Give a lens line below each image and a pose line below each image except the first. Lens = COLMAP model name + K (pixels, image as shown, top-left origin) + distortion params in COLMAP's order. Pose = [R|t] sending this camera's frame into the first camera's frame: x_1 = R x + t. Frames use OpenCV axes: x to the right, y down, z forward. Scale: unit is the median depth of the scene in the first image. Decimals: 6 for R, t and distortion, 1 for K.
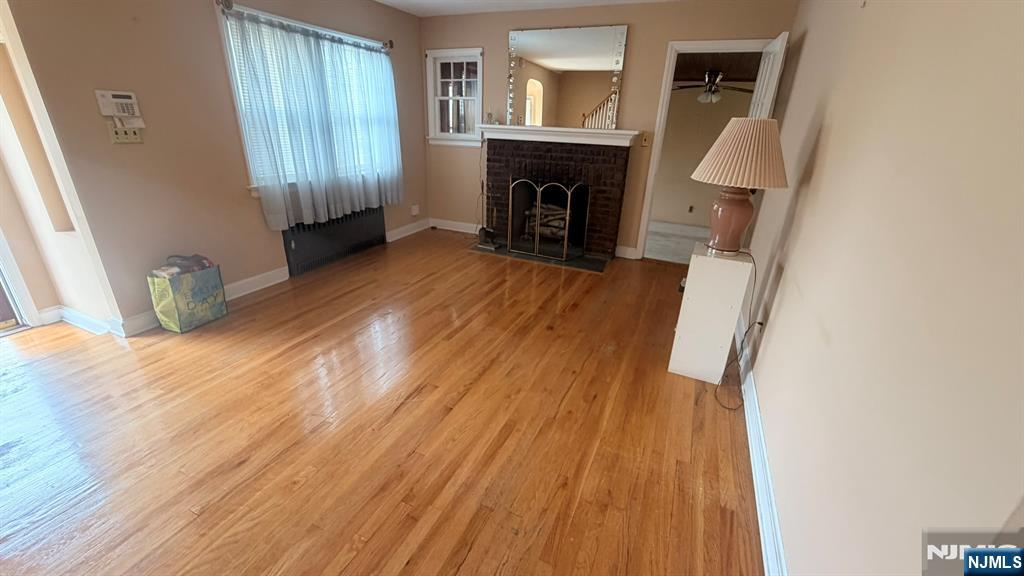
lens RADIAL K [[409.1, 0, 510.4], [0, 409.1, 290.1], [0, 0, 1]] dist [0.001560, 0.000535]
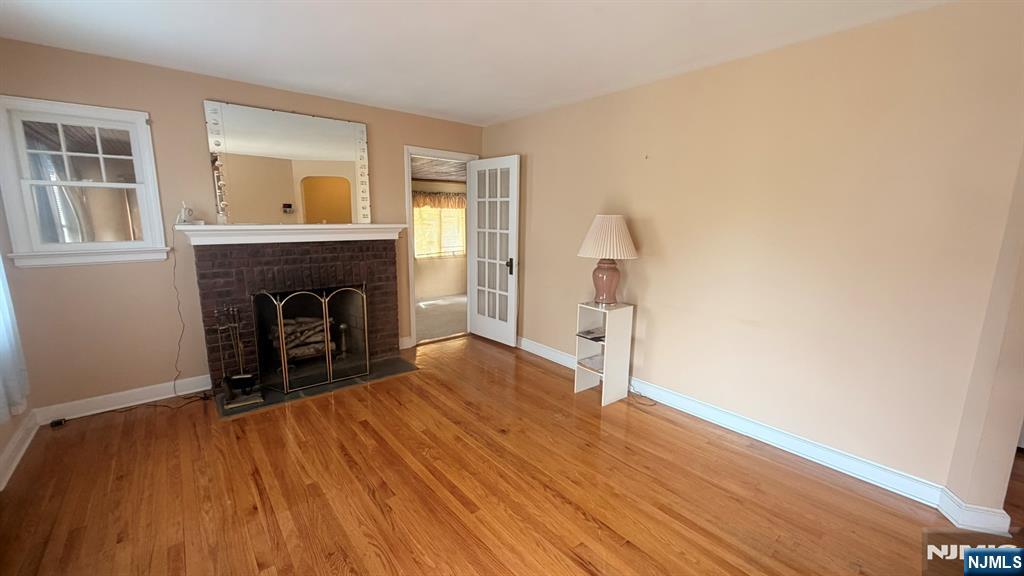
lens RADIAL K [[409.1, 0, 511.4], [0, 409.1, 289.3], [0, 0, 1]] dist [0.001560, 0.000535]
pose [[0.438234, -0.189247, 0.878713, -0.519852], [0.349595, 0.936502, 0.027342, -0.181716], [-0.828091, 0.295212, 0.476566, 0.362674]]
